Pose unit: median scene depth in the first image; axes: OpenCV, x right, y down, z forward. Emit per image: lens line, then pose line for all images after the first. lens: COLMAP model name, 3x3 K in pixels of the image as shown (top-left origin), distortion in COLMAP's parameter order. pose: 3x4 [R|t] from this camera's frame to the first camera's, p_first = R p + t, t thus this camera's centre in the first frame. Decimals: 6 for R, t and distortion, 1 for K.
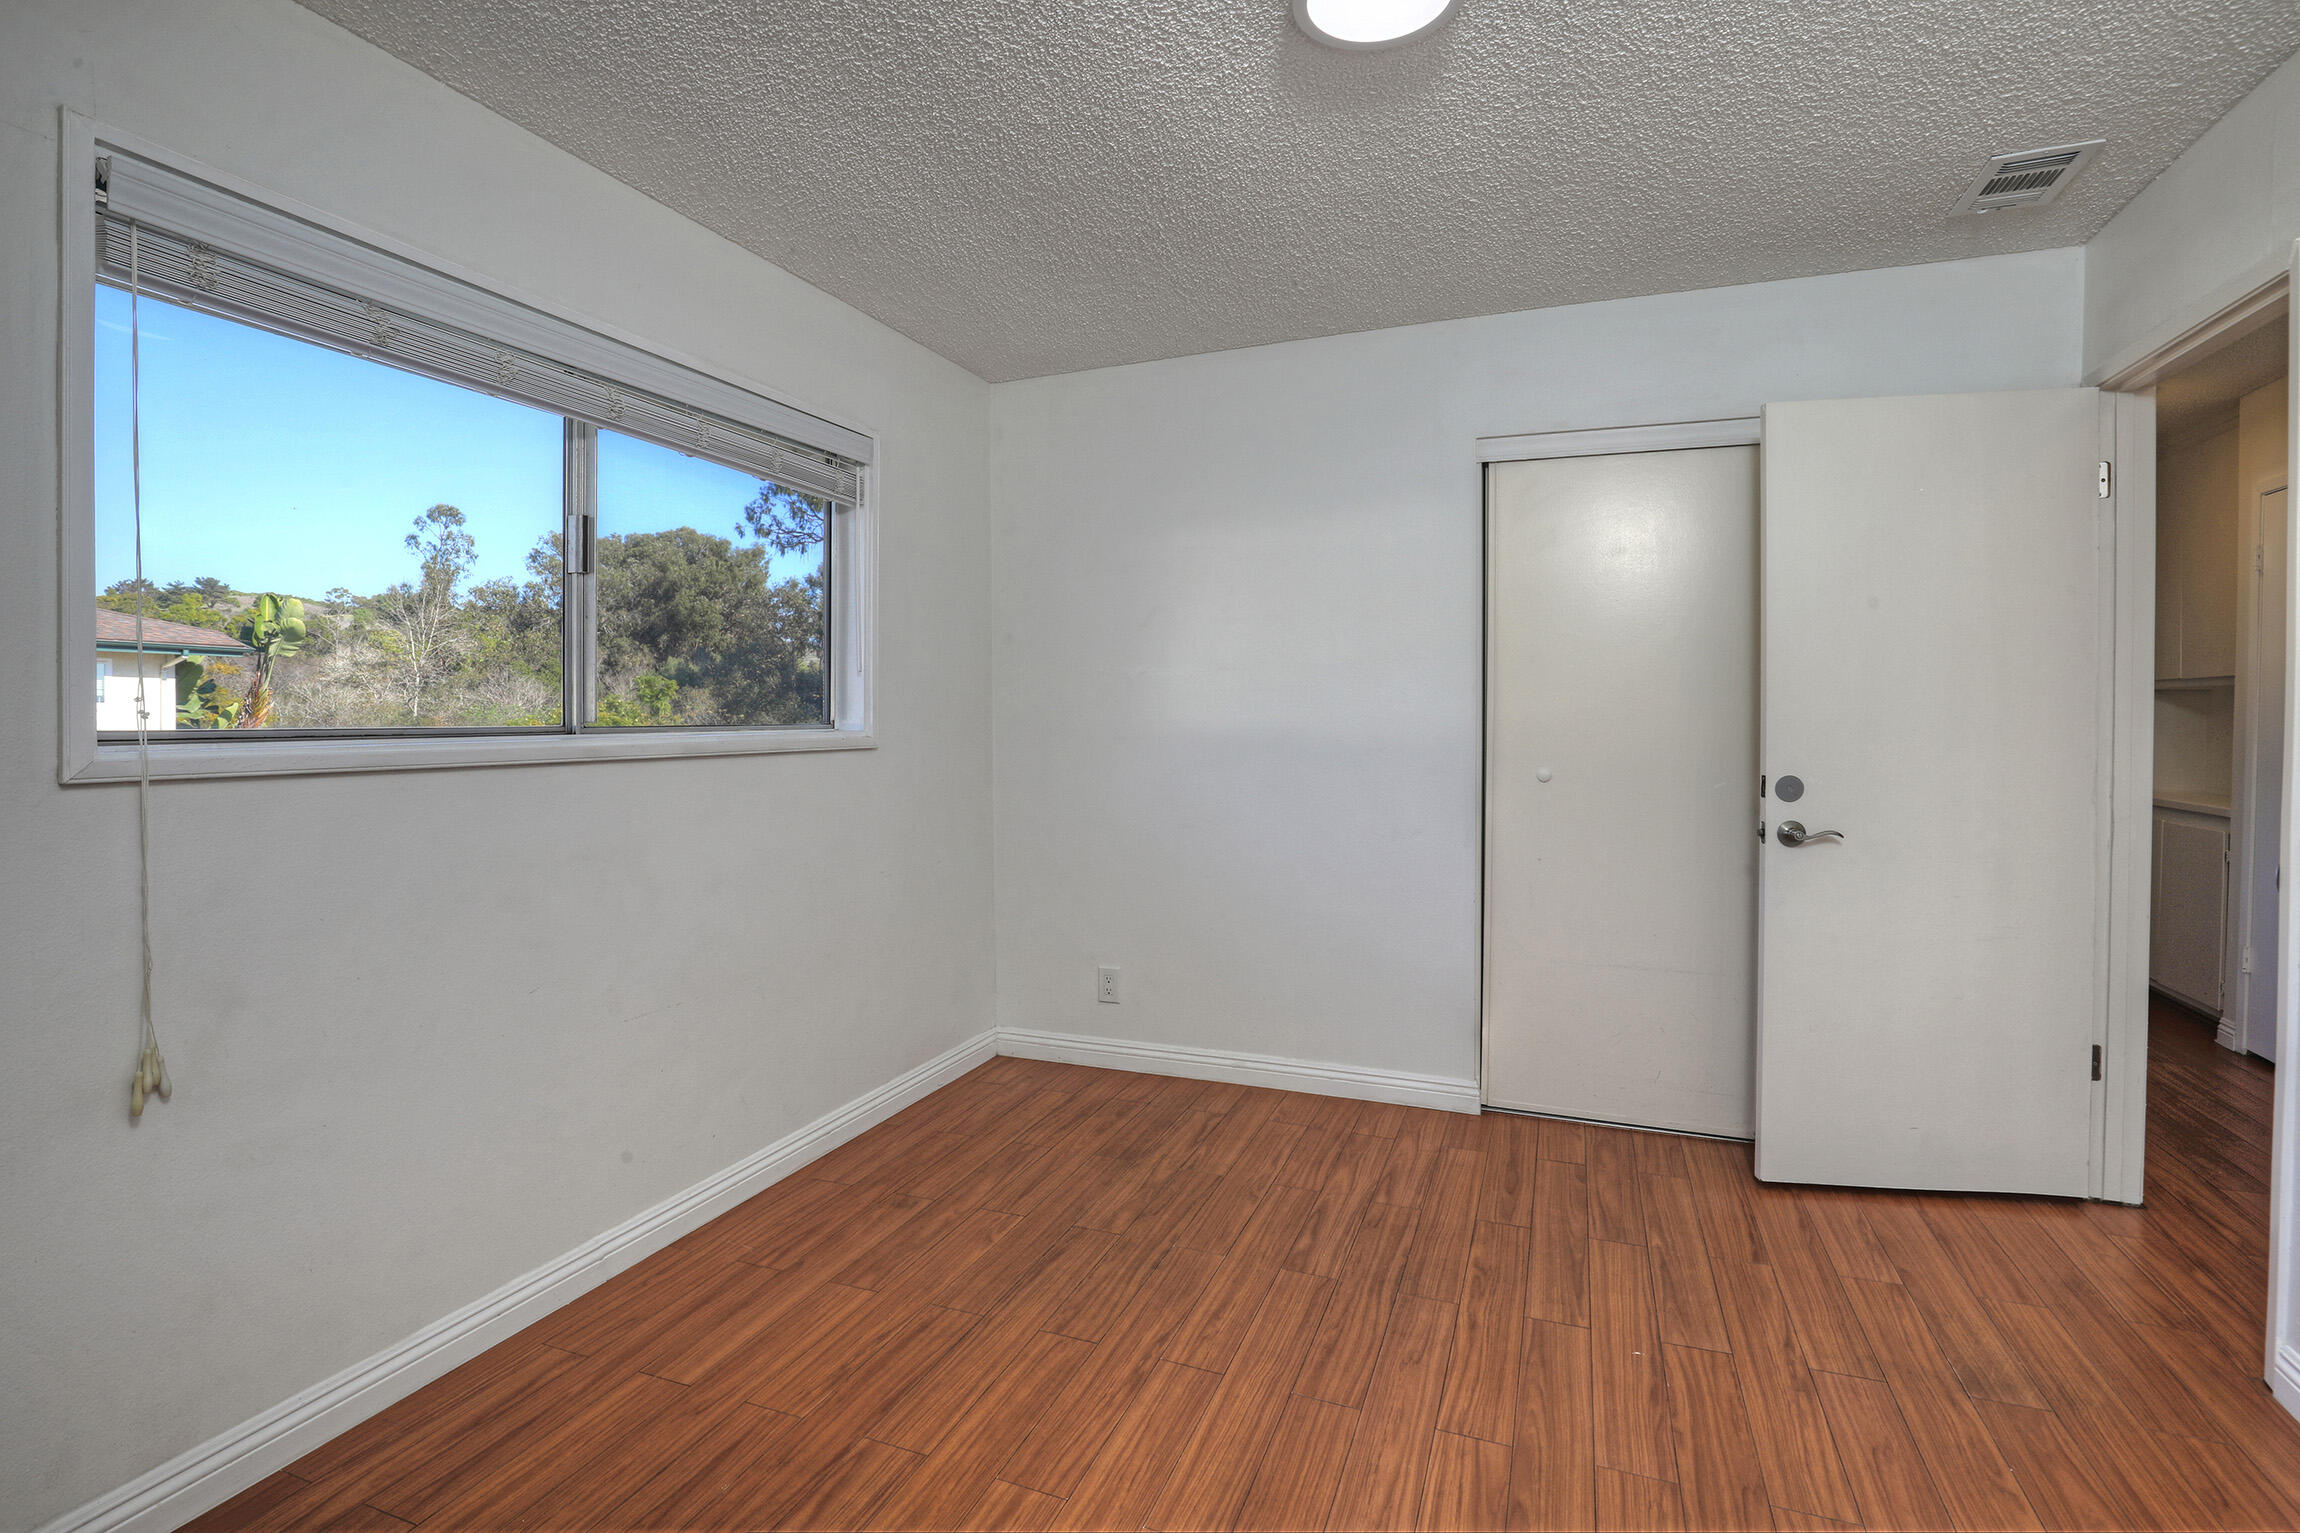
lens RADIAL K [[1058.4, 0, 1117.2], [0, 1058.4, 731.3], [0, 0, 1]] dist [-0.025542, 0.000904]
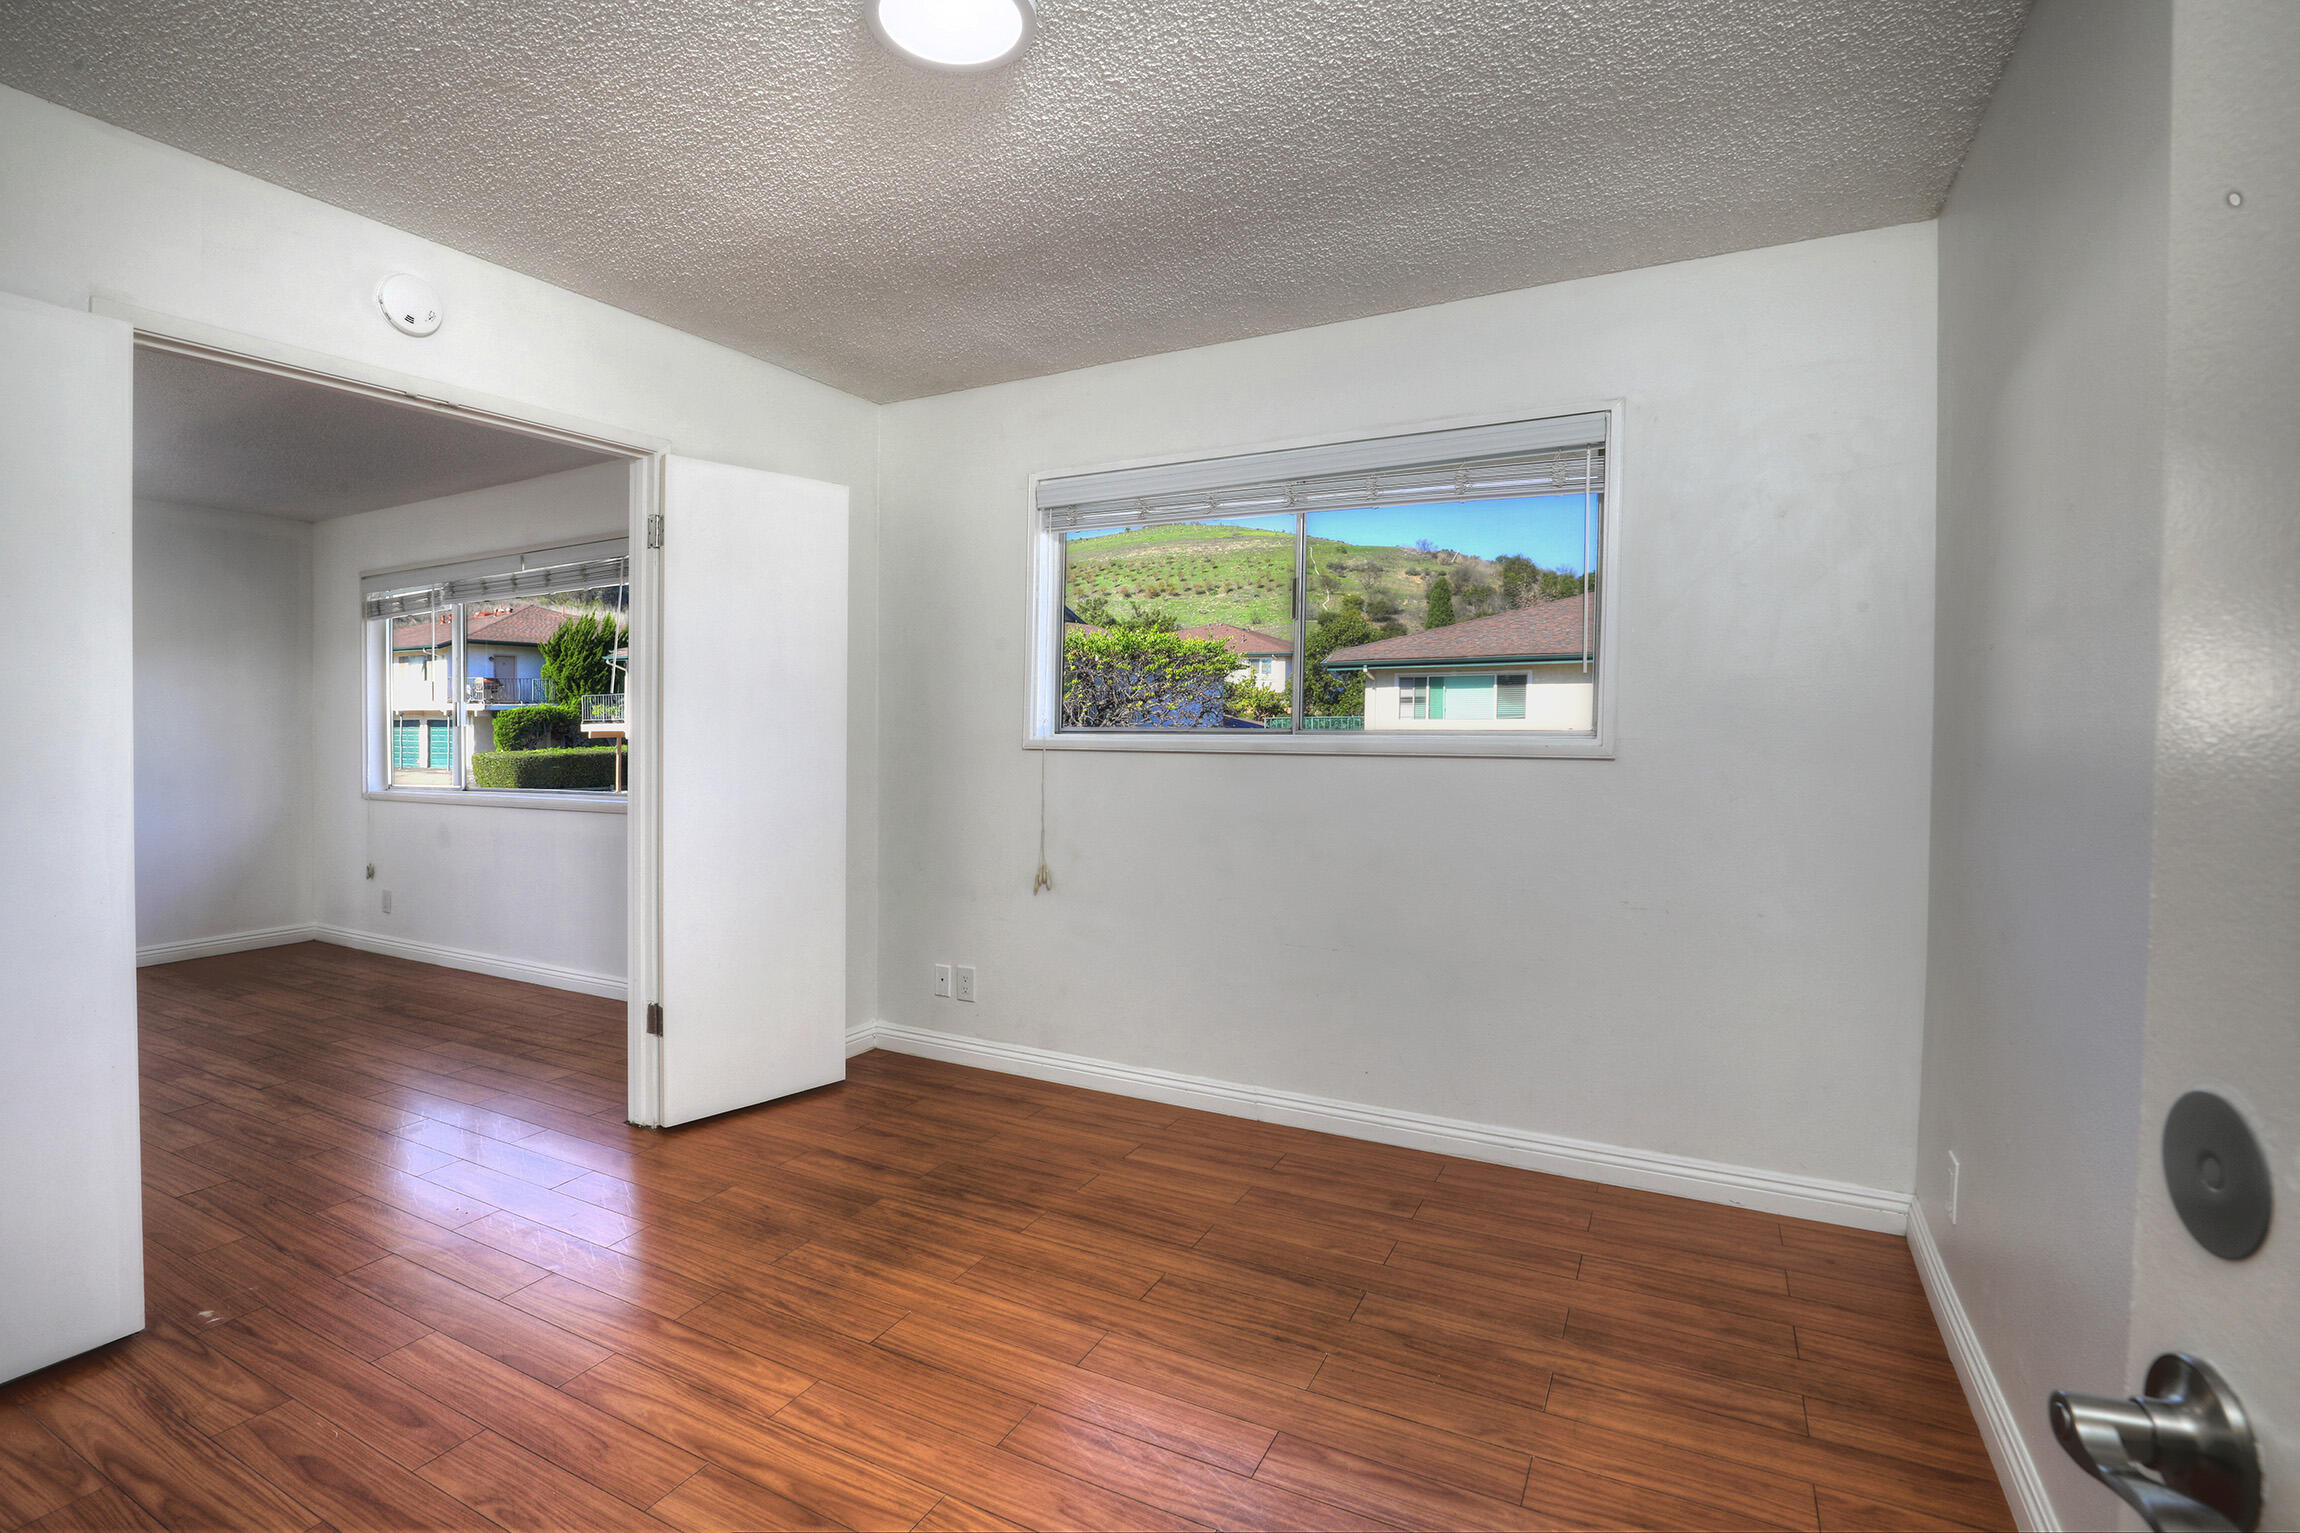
lens RADIAL K [[1058.4, 0, 1152.1], [0, 1058.4, 741.9], [0, 0, 1]] dist [-0.025542, 0.000904]
pose [[-0.080251, 0.022152, -0.996528, 0.859278], [-0.011675, 0.999664, 0.023162, -0.012461], [0.996706, 0.013493, -0.079966, 0.898403]]
